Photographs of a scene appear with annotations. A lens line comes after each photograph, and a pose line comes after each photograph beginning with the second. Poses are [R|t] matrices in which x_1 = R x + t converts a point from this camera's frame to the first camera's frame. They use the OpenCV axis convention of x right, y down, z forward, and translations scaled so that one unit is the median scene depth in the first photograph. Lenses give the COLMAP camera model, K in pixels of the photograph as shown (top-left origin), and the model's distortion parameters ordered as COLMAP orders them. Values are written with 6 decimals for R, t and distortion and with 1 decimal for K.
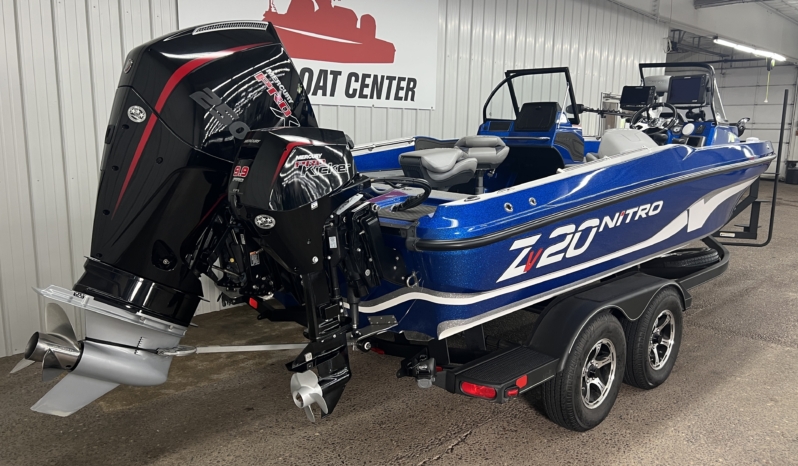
lens RADIAL K [[617.1, 0, 399.5], [0, 617.1, 230.8], [0, 0, 1]] dist [0.044931, -0.053107]
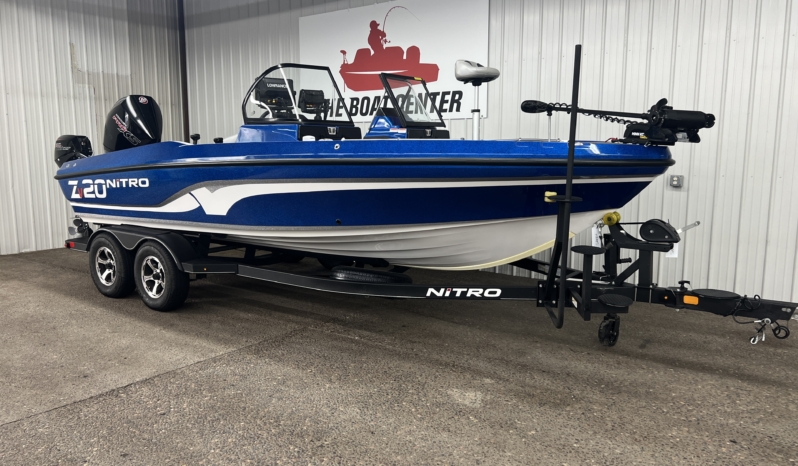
lens RADIAL K [[617.1, 0, 398.3], [0, 617.1, 232.0], [0, 0, 1]] dist [0.044931, -0.053107]
pose [[0.140234, 0.119463, -0.982885, 1.197198], [-0.161968, 0.982090, 0.096257, -0.098318], [0.976781, 0.145698, 0.157071, 0.827376]]
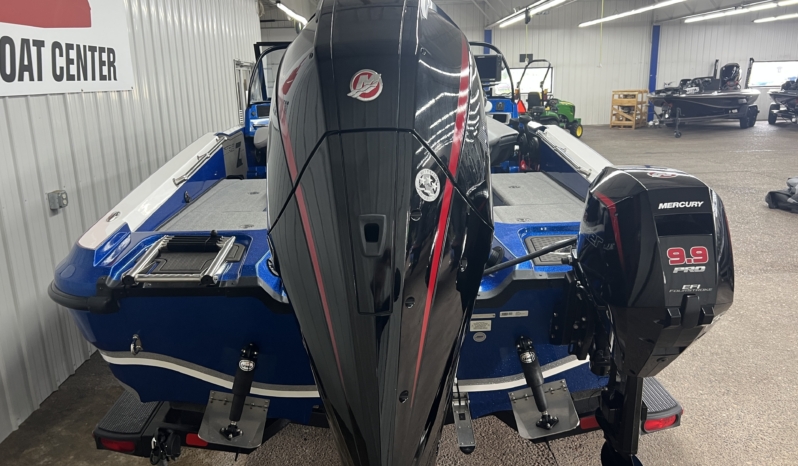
lens RADIAL K [[617.1, 0, 400.5], [0, 617.1, 235.2], [0, 0, 1]] dist [0.044931, -0.053107]
pose [[0.679885, -0.211980, 0.702012, -0.328935], [0.156674, 0.977194, 0.143338, -0.092629], [-0.716386, 0.012534, 0.697591, 0.279929]]
